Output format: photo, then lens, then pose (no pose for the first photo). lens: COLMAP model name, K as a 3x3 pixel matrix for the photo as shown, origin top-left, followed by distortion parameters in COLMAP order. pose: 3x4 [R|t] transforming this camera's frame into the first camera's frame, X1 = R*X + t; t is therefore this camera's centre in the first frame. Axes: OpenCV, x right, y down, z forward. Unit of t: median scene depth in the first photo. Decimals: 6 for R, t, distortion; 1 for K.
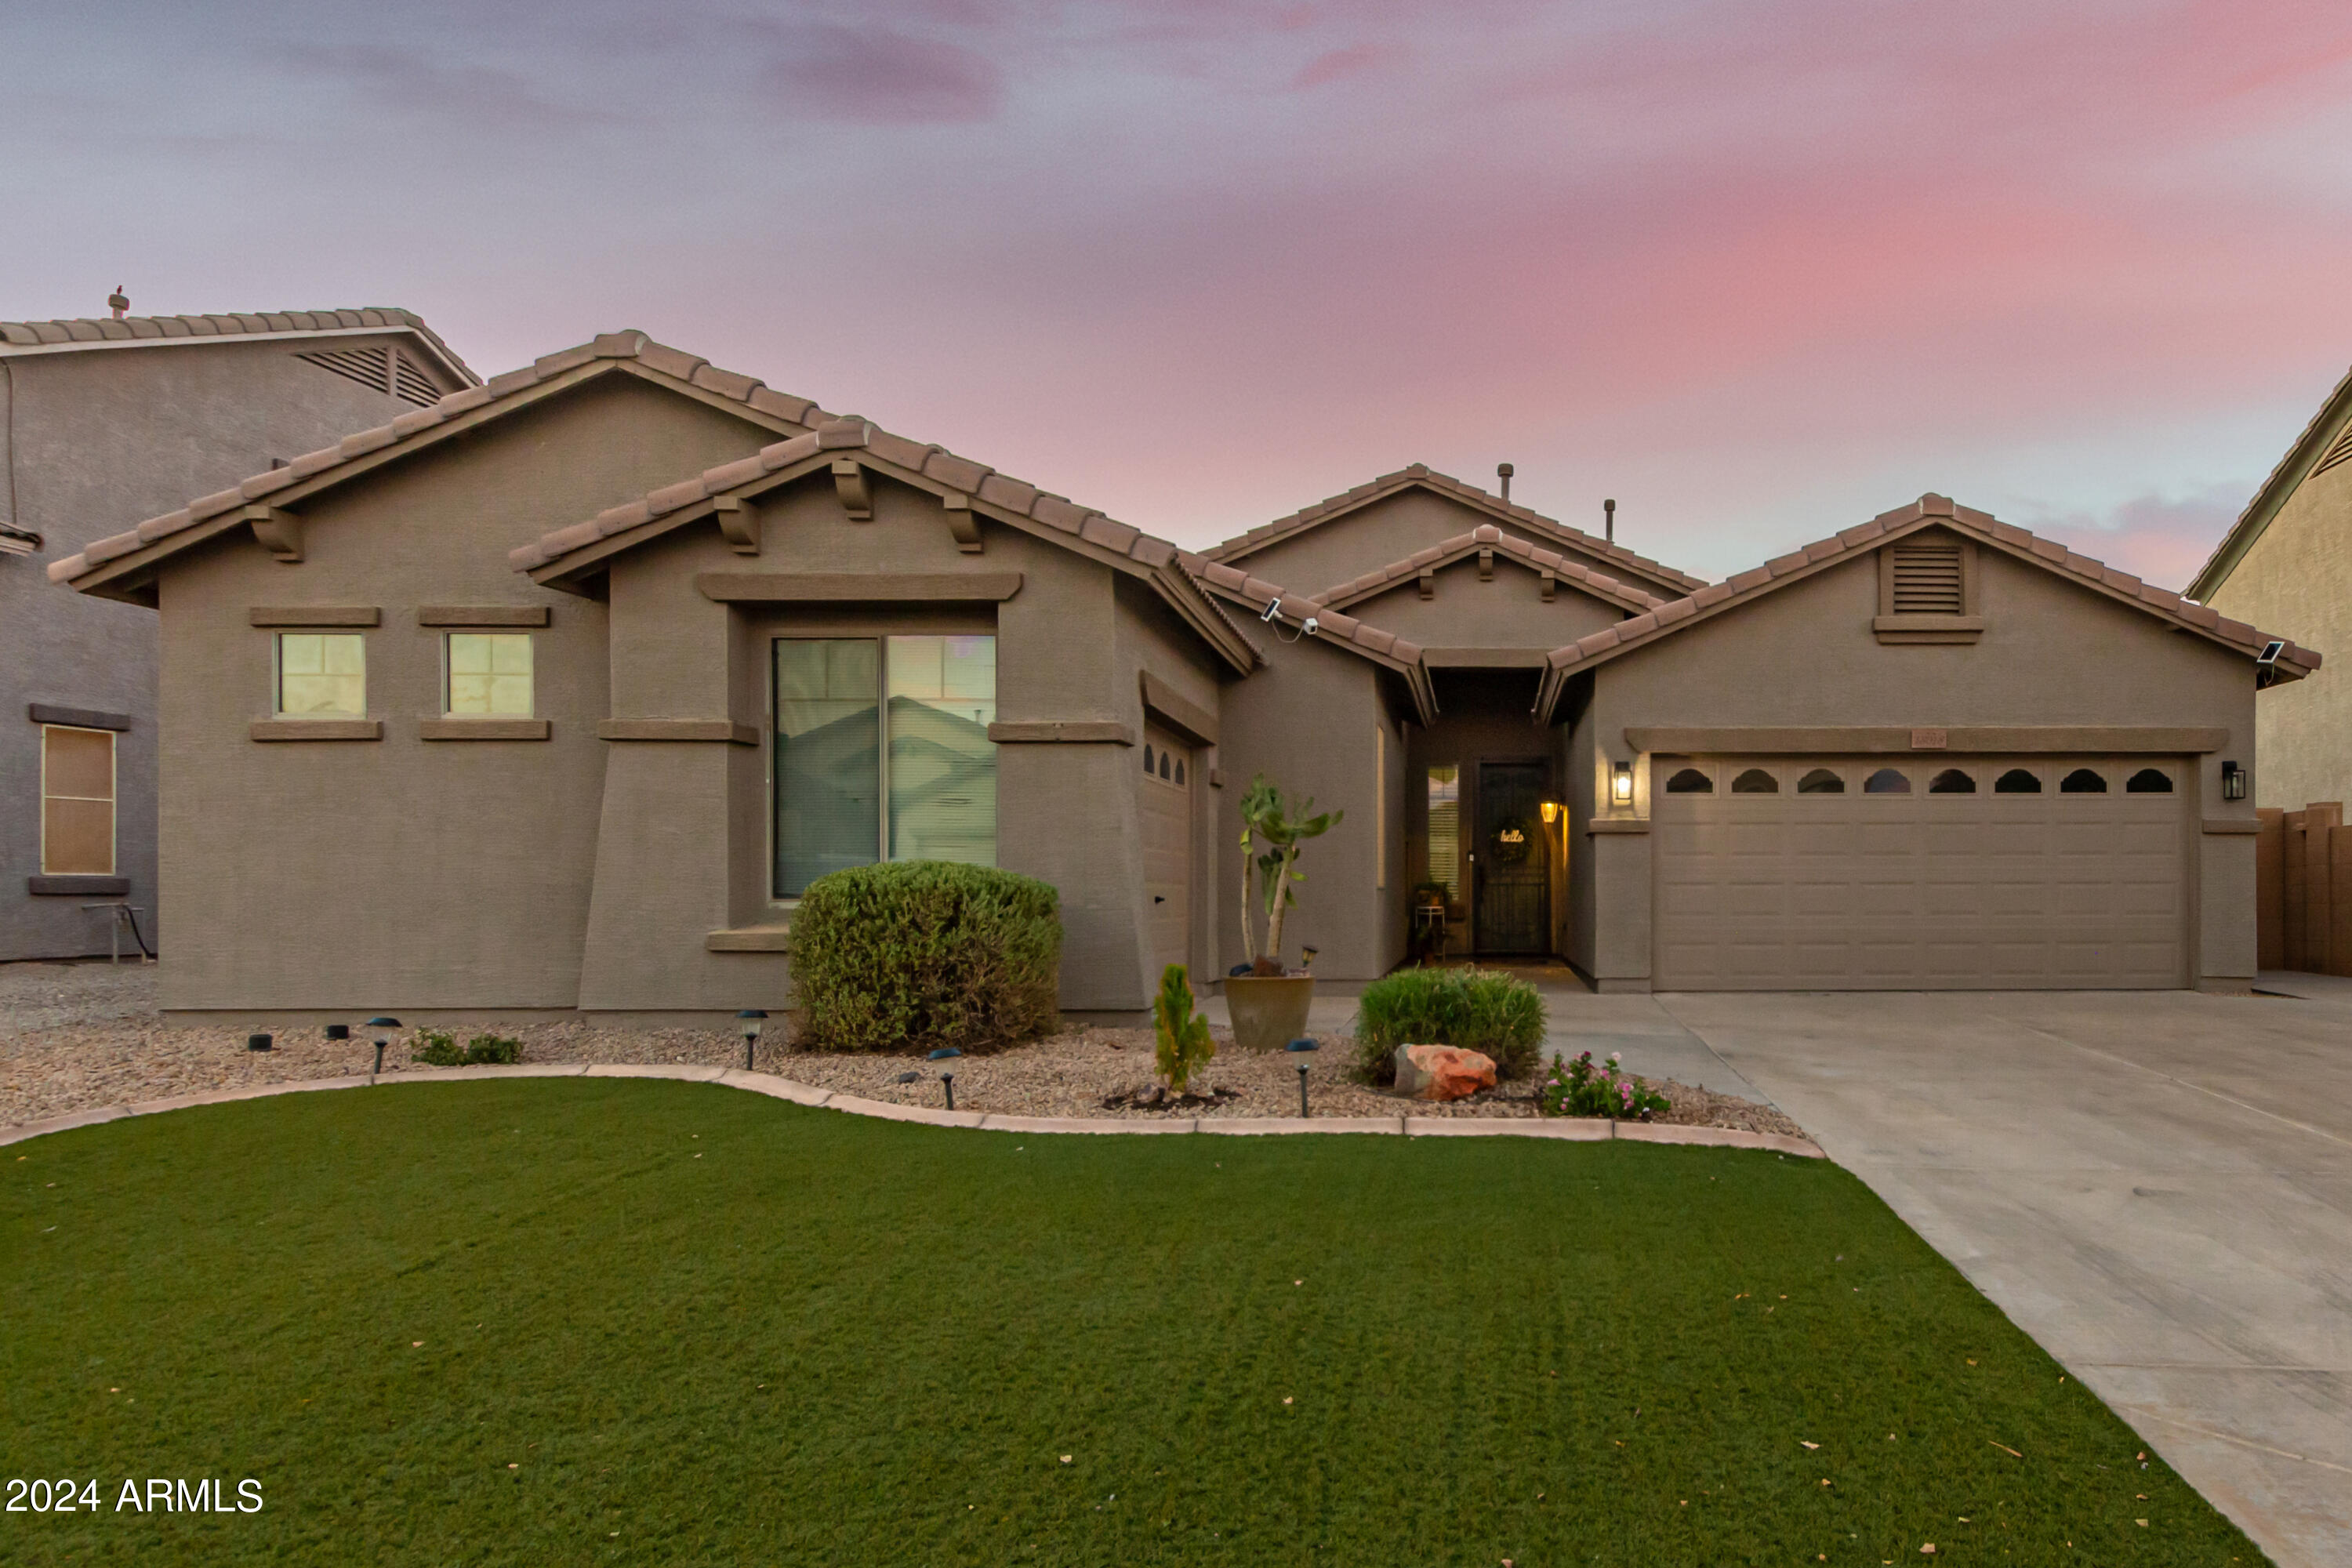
lens RADIAL K [[1000.2, 0, 1256.4], [0, 1000.2, 885.7], [0, 0, 1]] dist [0.000299, 0.000173]
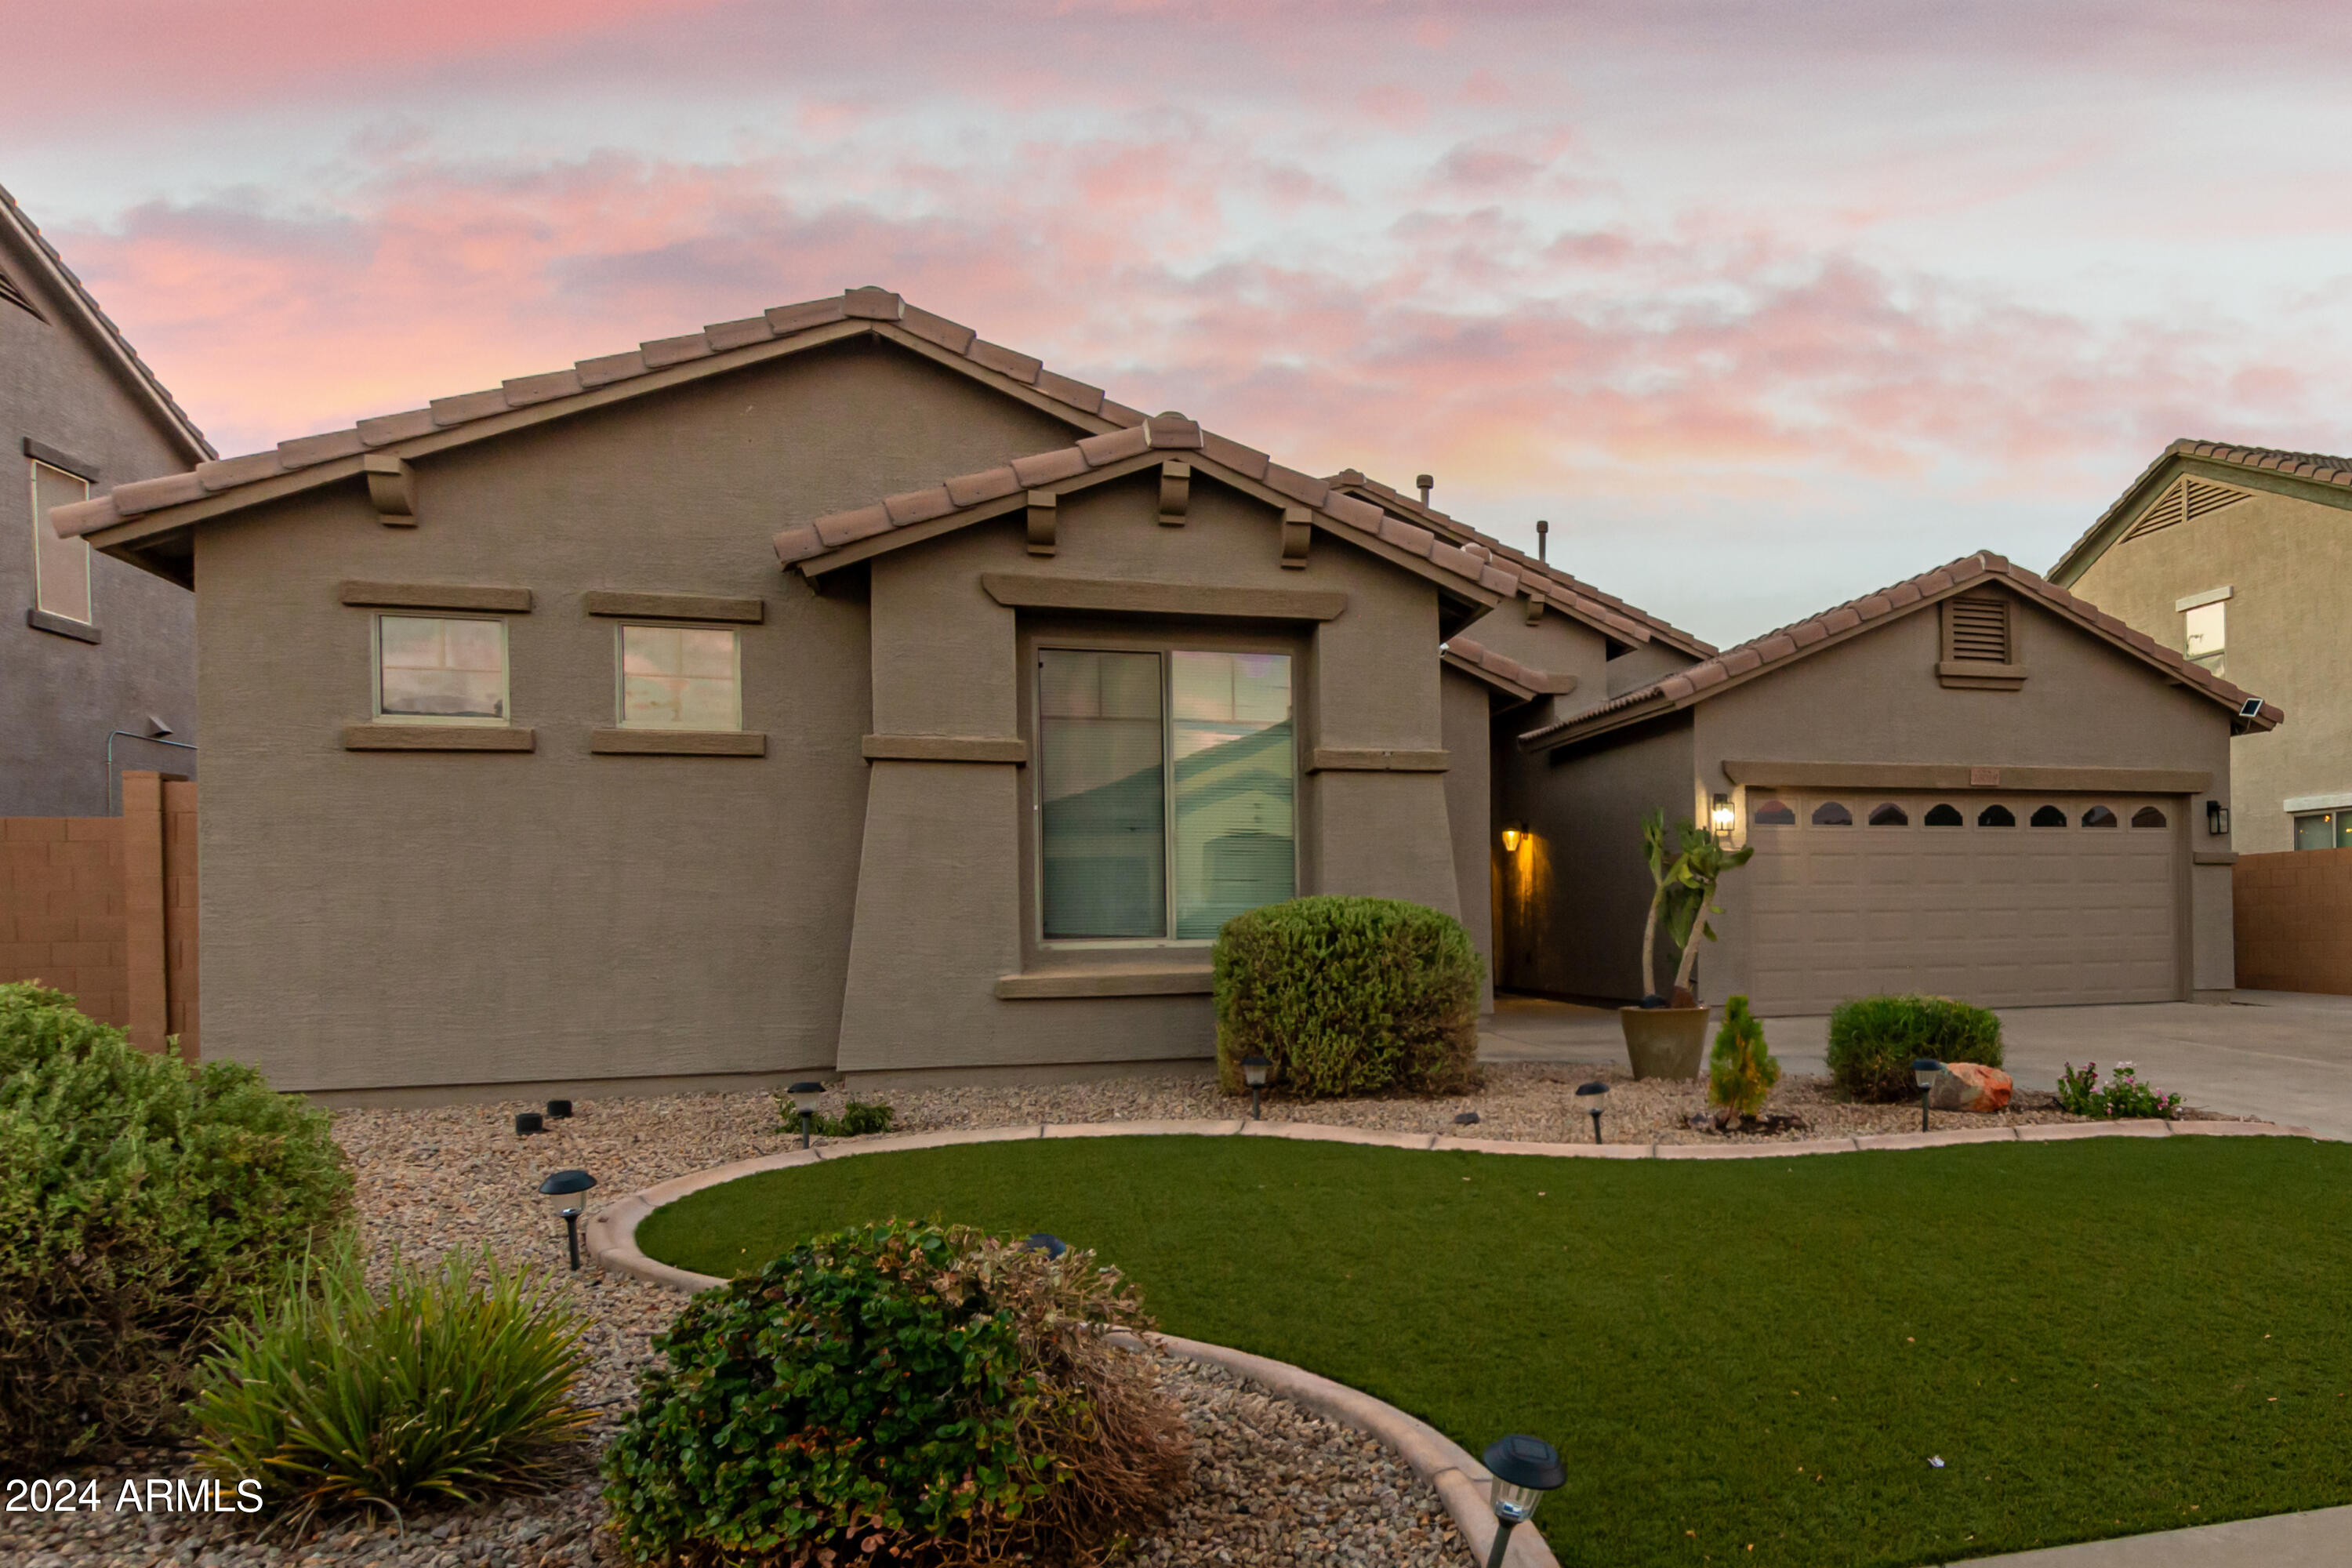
lens RADIAL K [[1129.7, 0, 1176.1], [0, 1129.7, 919.3], [0, 0, 1]] dist [-0.001305, -0.000147]
pose [[0.977298, -0.010814, 0.211593, -0.557541], [0.010447, 0.999941, 0.002853, -0.006102], [-0.211612, -0.000578, 0.977354, -0.014138]]
